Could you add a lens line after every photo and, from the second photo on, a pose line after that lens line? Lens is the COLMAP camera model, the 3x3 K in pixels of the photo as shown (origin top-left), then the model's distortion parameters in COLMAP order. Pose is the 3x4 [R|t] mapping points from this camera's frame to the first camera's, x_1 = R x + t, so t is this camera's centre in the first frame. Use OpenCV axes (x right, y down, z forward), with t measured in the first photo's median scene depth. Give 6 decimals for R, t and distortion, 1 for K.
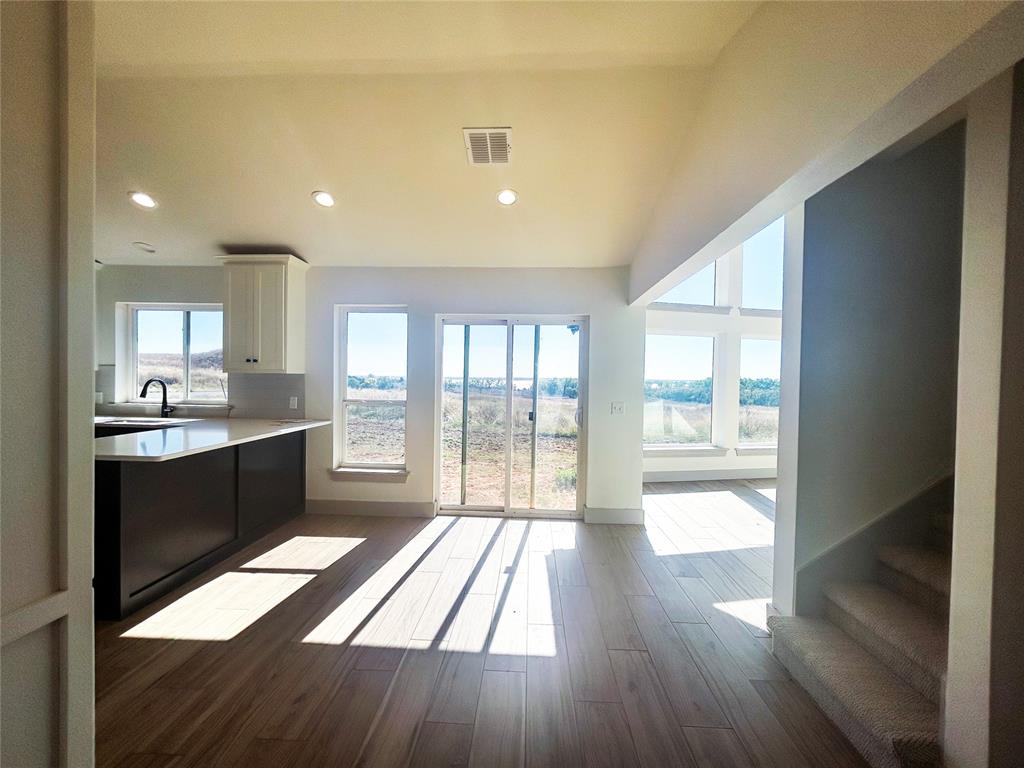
lens RADIAL K [[415.8, 0, 511.4], [0, 415.8, 384.7], [0, 0, 1]] dist [-0.002309, 0.001205]
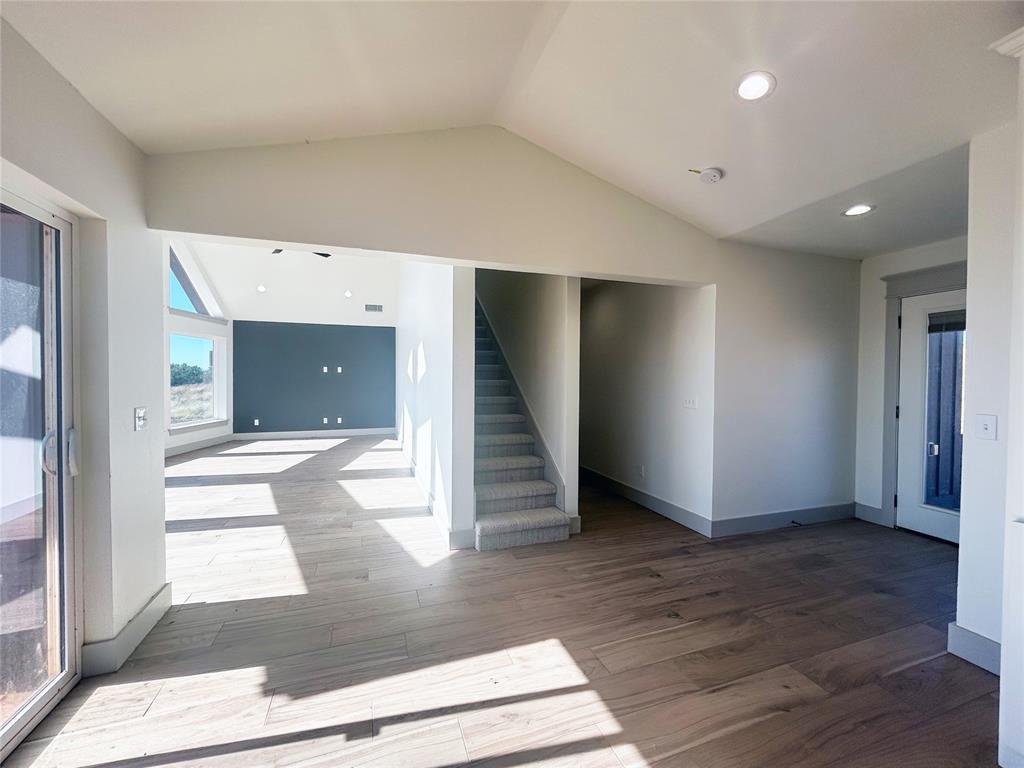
lens RADIAL K [[415.8, 0, 510.9], [0, 415.8, 385.0], [0, 0, 1]] dist [-0.002309, 0.001205]
pose [[-0.373435, -0.037269, 0.926907, -0.410539], [-0.001634, 0.999218, 0.039518, -0.006192], [-0.927655, 0.013242, -0.373204, 0.766637]]
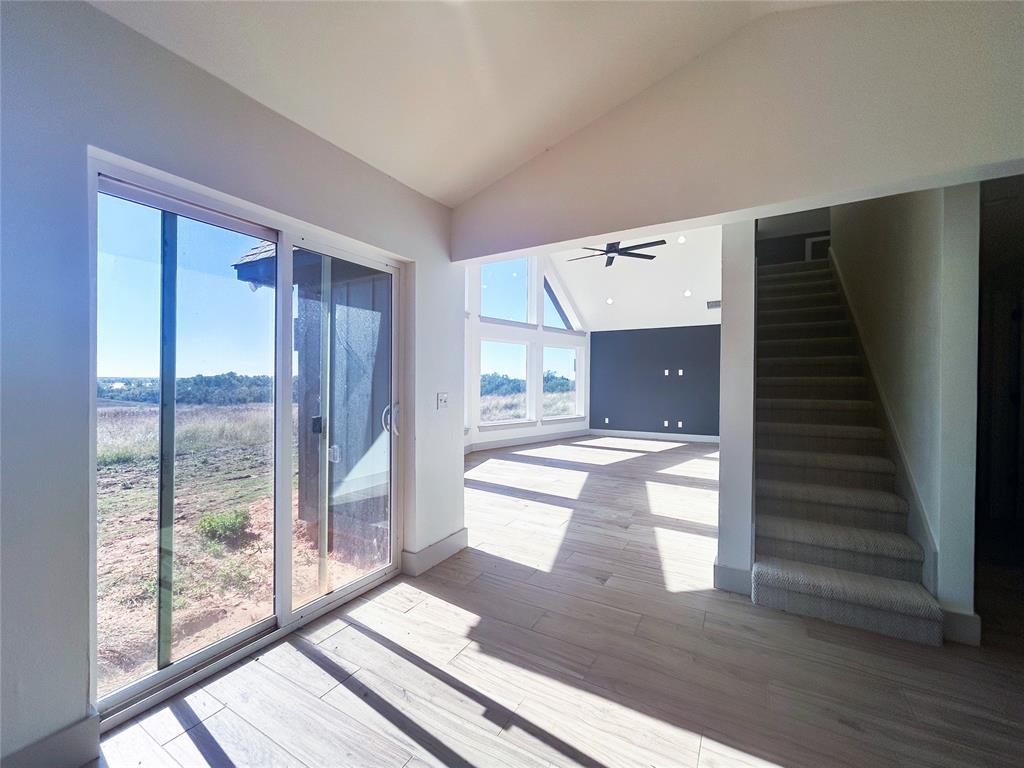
lens RADIAL K [[415.8, 0, 510.7], [0, 415.8, 385.2], [0, 0, 1]] dist [-0.002309, 0.001205]
pose [[0.460757, -0.021250, 0.887272, -0.335228], [0.014233, 0.999762, 0.016553, 0.020214], [-0.887412, 0.005002, 0.460949, 0.564556]]
